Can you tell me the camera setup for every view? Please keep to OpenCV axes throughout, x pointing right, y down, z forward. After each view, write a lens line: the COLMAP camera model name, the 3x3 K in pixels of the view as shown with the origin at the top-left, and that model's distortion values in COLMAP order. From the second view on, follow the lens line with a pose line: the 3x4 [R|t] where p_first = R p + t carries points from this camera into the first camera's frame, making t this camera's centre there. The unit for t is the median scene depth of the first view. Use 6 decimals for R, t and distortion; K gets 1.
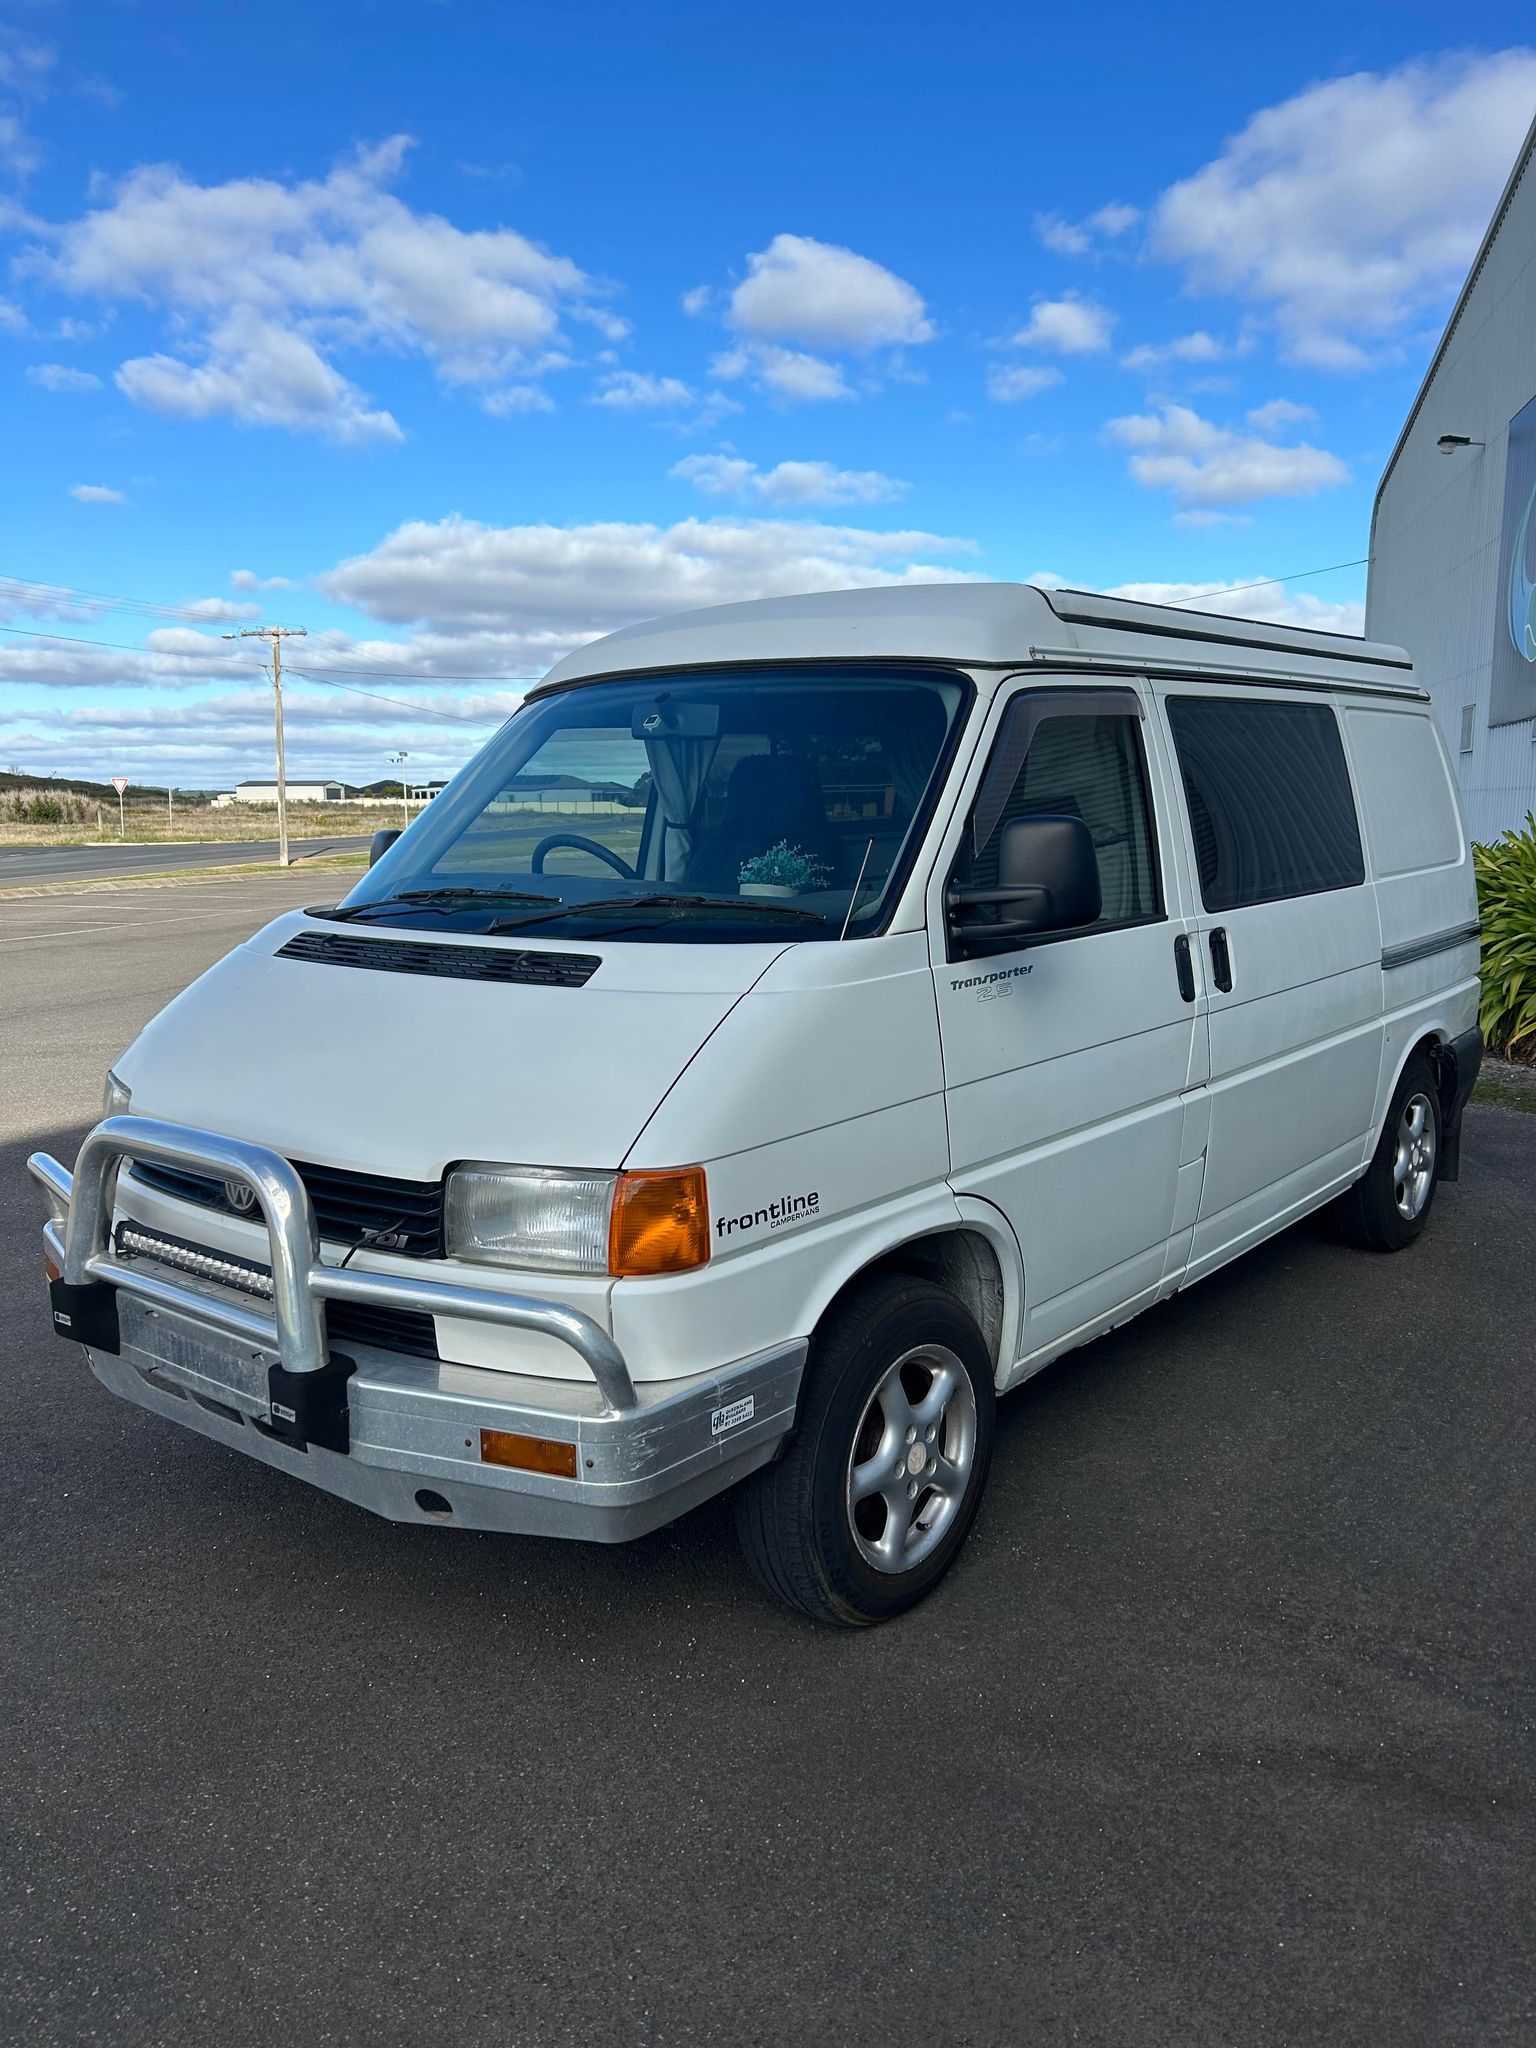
lens RADIAL K [[1564.2, 0, 778.9], [0, 1564.2, 1021.6], [0, 0, 1]] dist [0.041833, -0.045831]
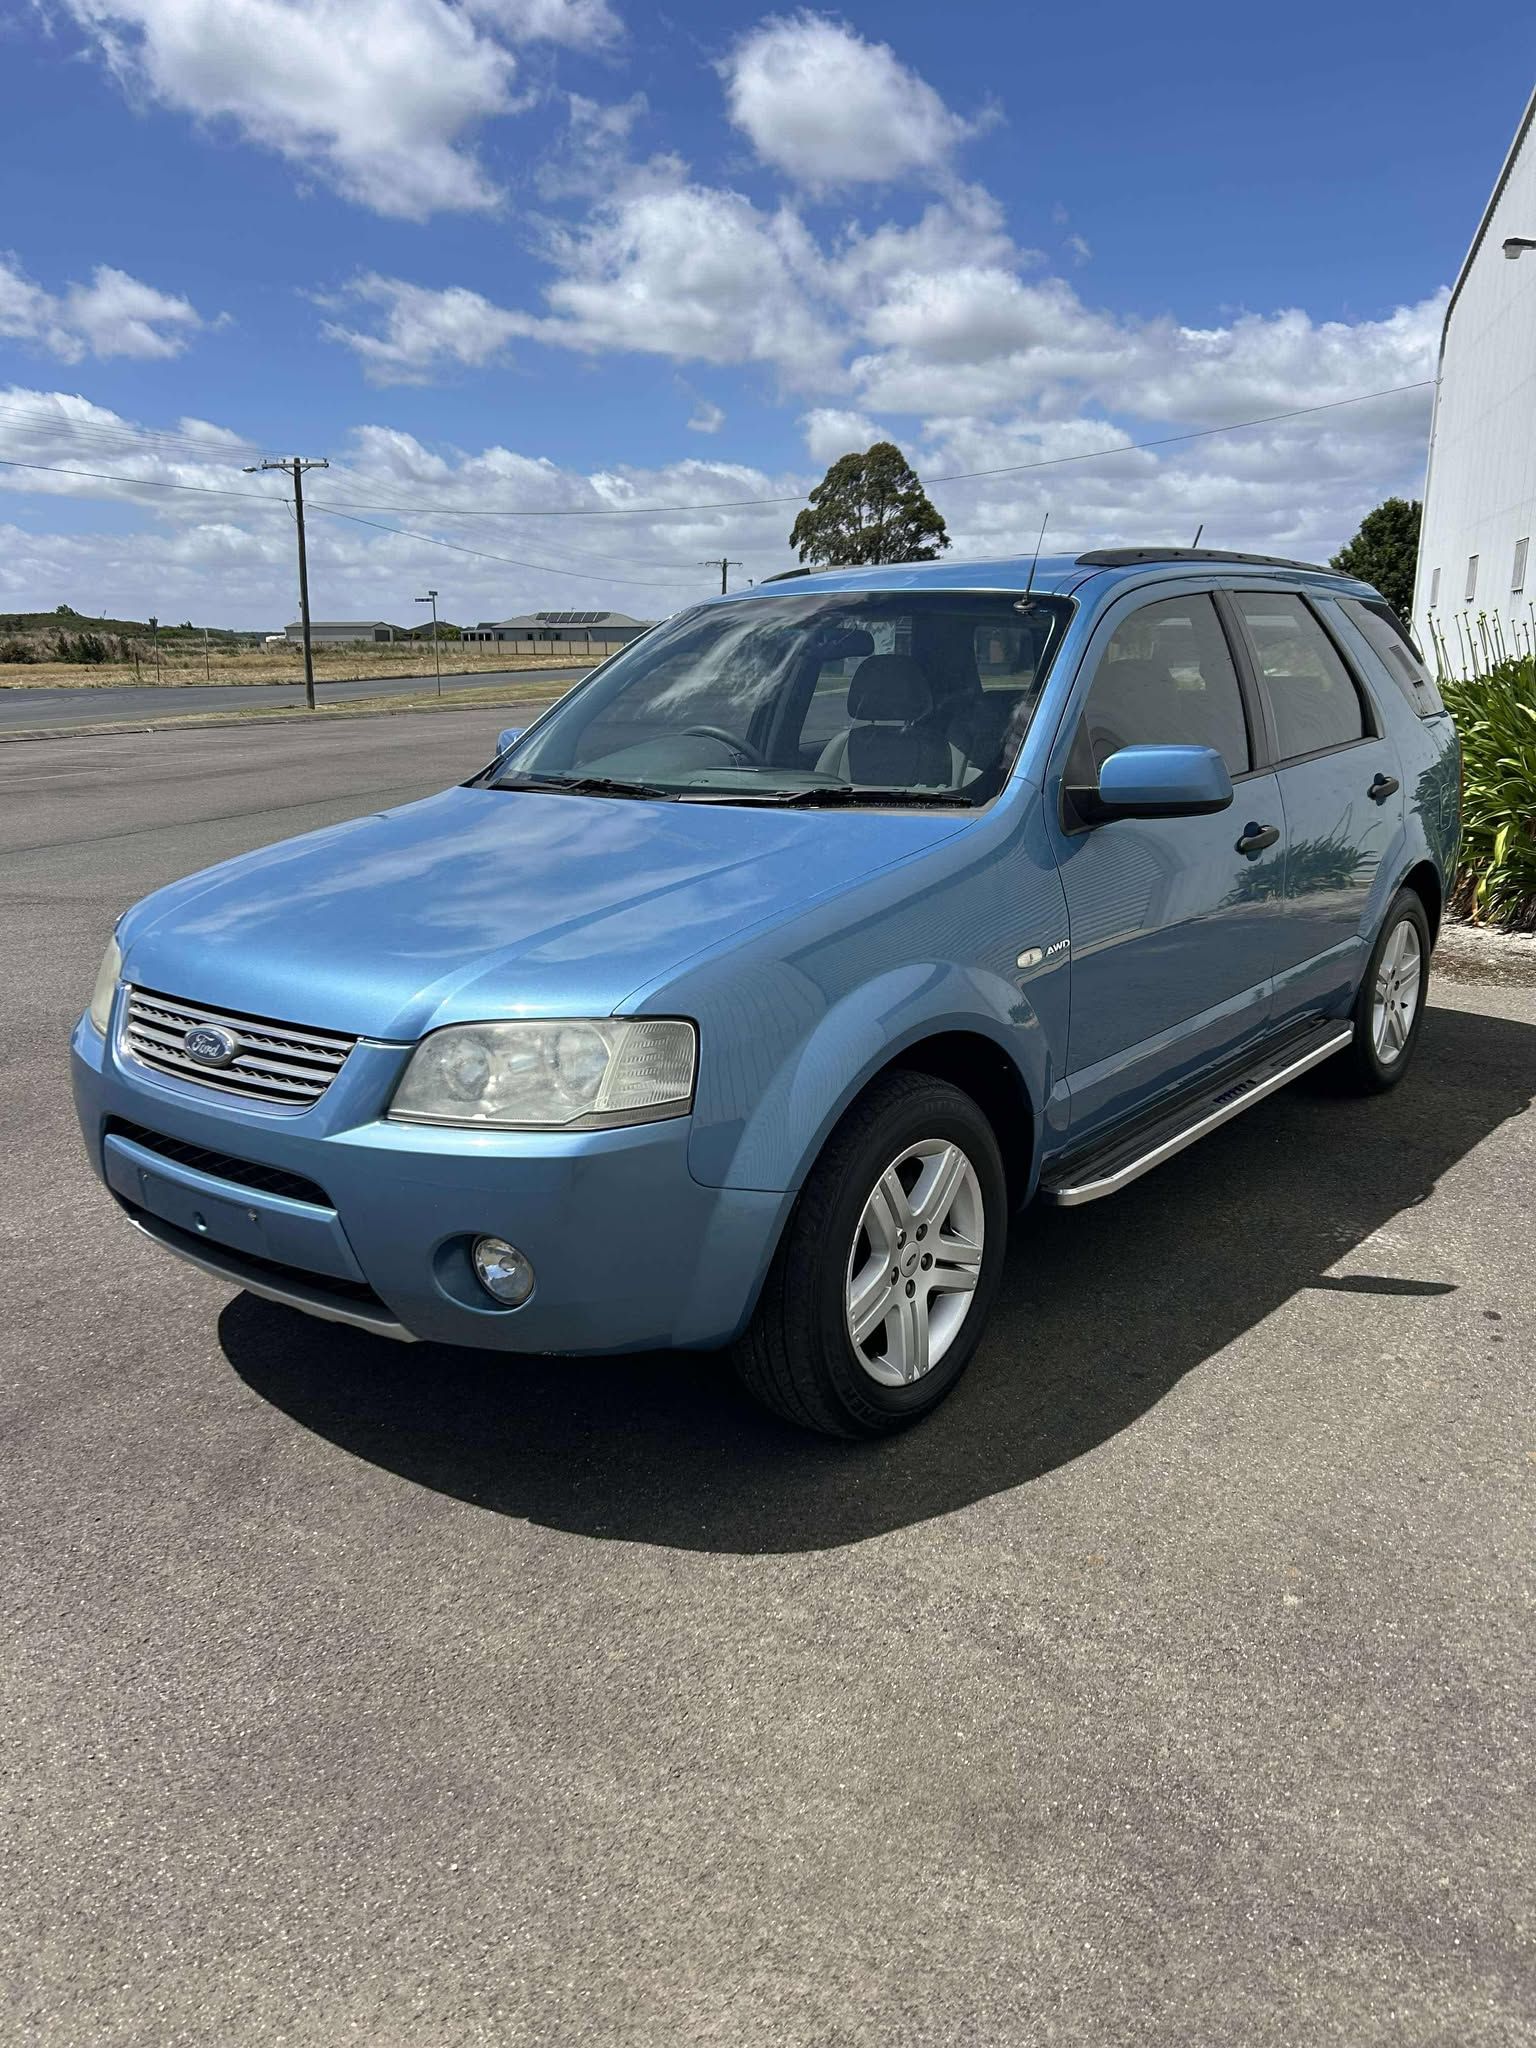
lens RADIAL K [[1573.2, 0, 768.0], [0, 1573.2, 1024.0], [0, 0, 1]] dist [0.038129, -0.034053]
pose [[0.999187, 0.010881, -0.038820, 0.302555], [-0.007085, 0.995297, 0.096609, -0.015922], [0.039688, -0.096255, 0.994565, 0.169704]]
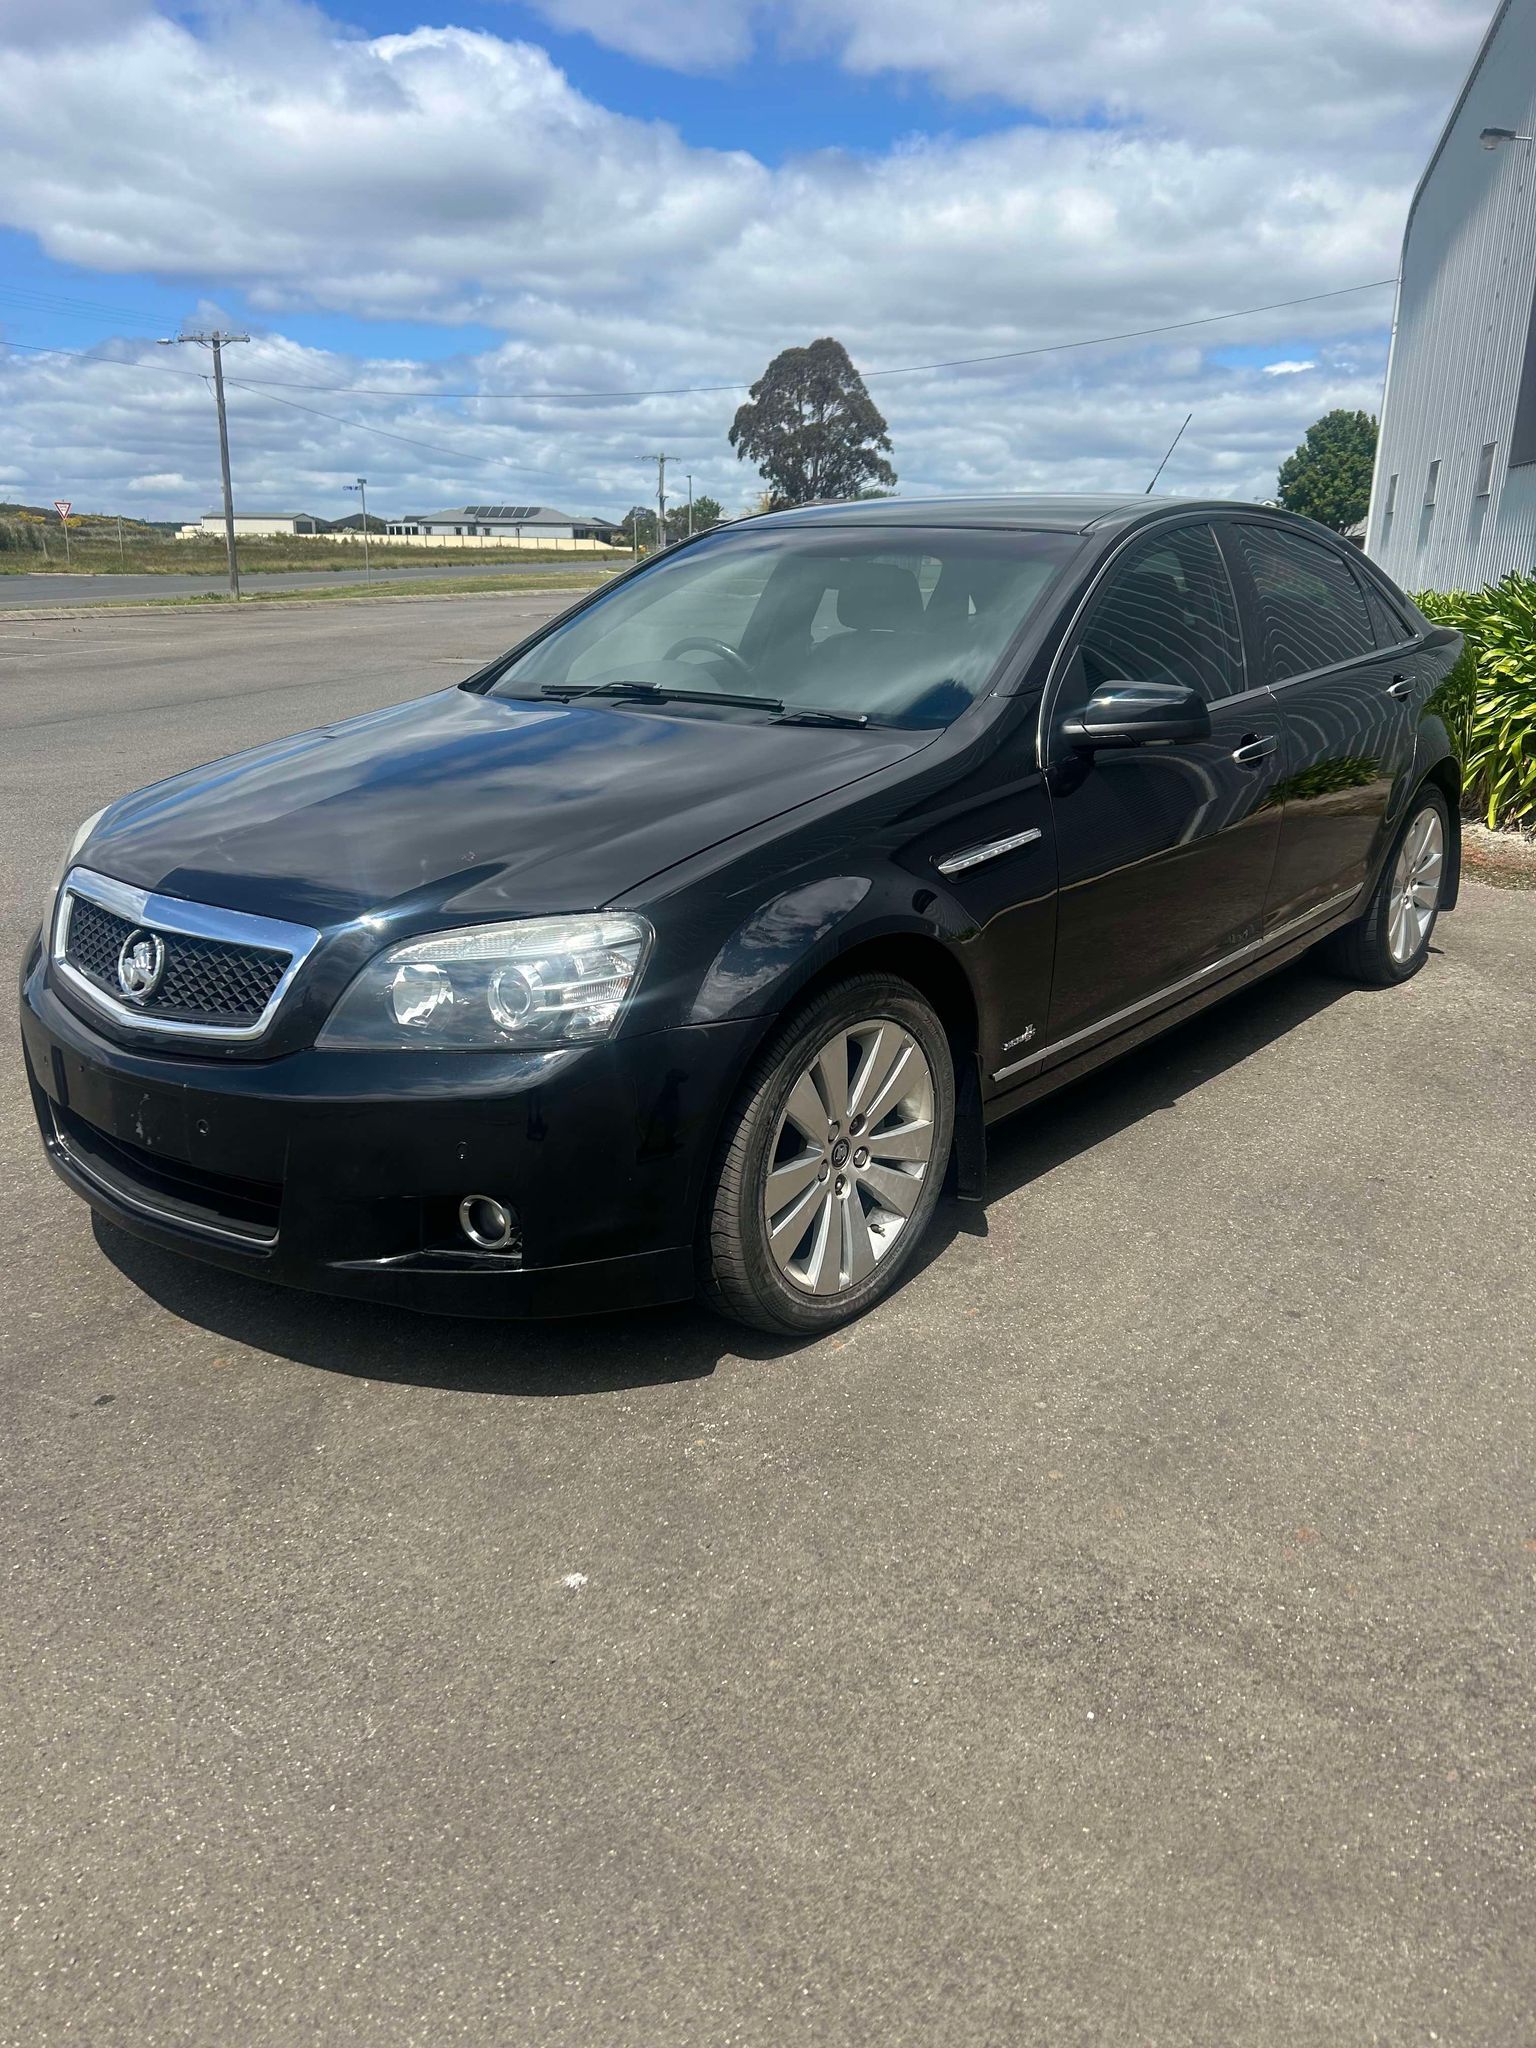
lens RADIAL K [[1578.6, 0, 795.3], [0, 1578.6, 1016.8], [0, 0, 1]] dist [0.042987, -0.042555]
pose [[0.999694, 0.015295, 0.019452, 0.174375], [-0.018011, 0.988802, 0.148146, 0.011432], [-0.016968, -0.148451, 0.988774, 0.322952]]
